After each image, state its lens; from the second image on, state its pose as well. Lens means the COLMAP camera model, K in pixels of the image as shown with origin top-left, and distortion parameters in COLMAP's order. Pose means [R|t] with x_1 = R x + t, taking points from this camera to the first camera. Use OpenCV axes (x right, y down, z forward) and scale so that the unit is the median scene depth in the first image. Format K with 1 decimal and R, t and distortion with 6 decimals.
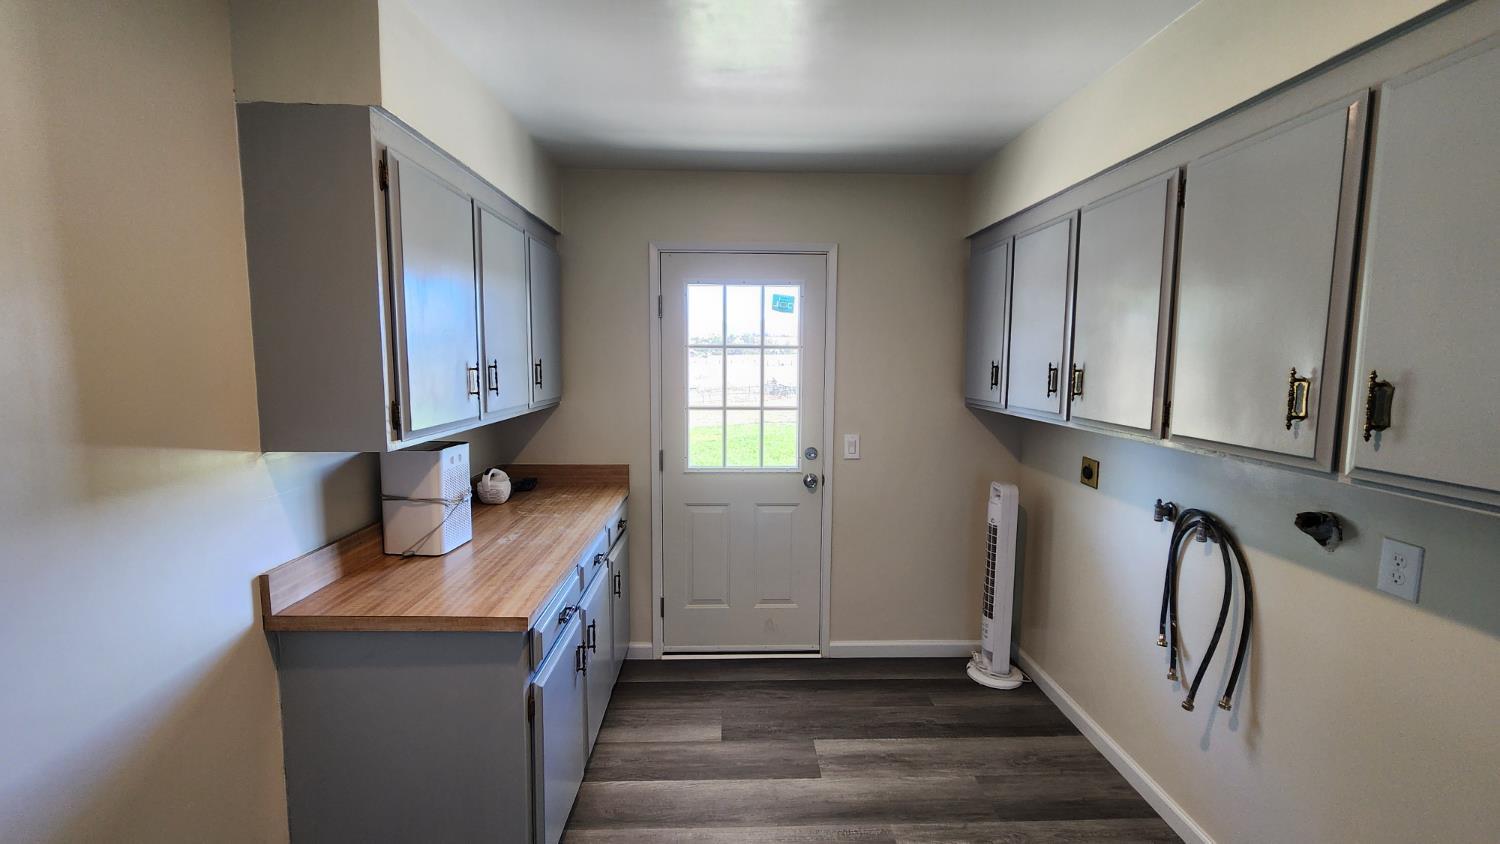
lens RADIAL K [[616.2, 0, 748.3], [0, 616.2, 419.1], [0, 0, 1]] dist [0.004221, -0.000134]
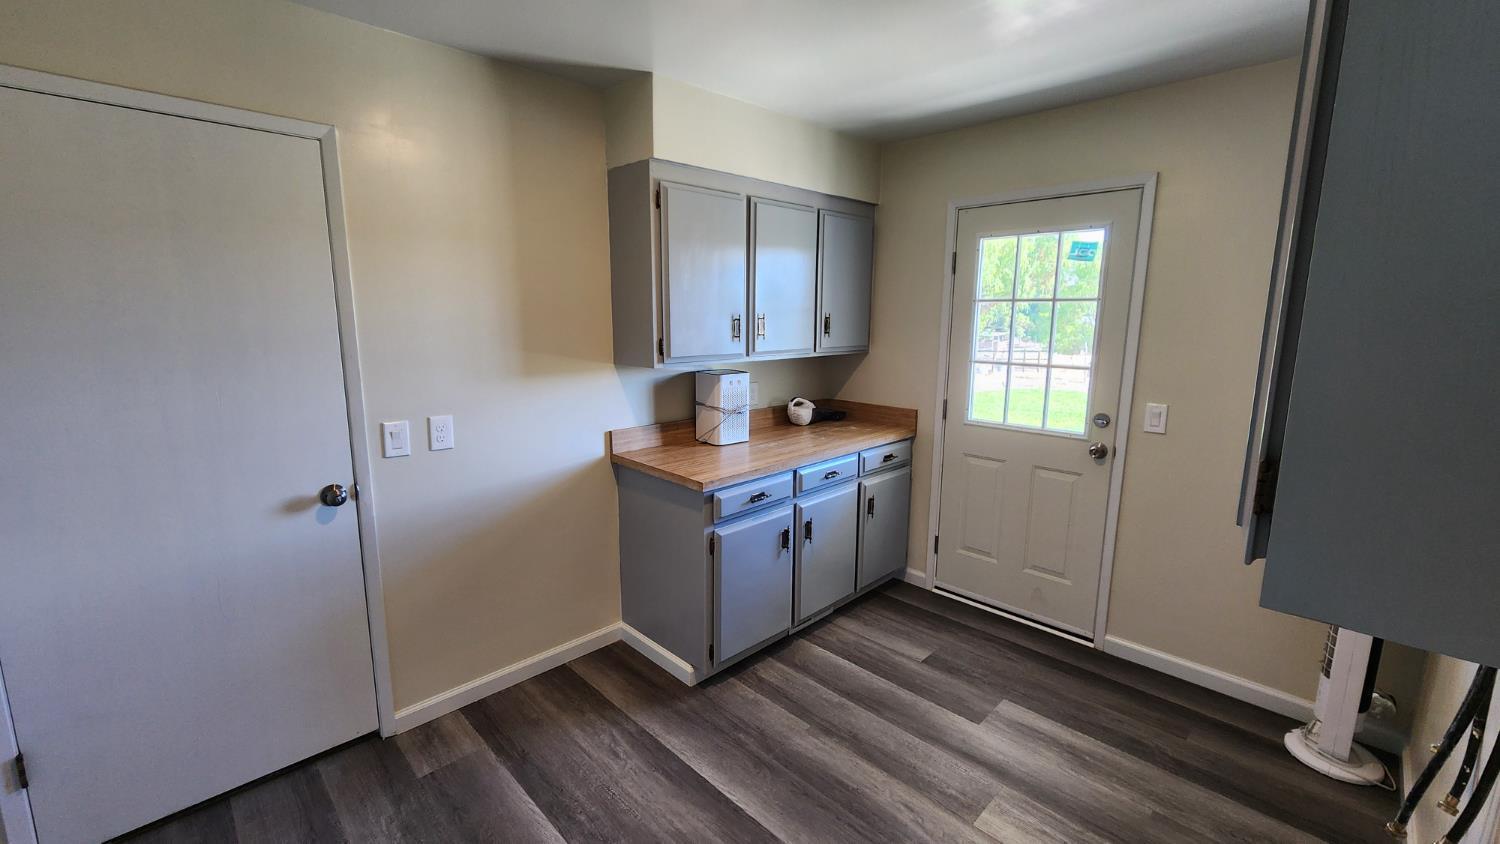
lens RADIAL K [[616.2, 0, 748.3], [0, 616.2, 419.1], [0, 0, 1]] dist [0.004221, -0.000134]
pose [[0.682978, 0.122064, -0.720168, 0.437271], [-0.072669, 0.992402, 0.099290, 0.002931], [0.726815, -0.015479, 0.686659, 0.021603]]
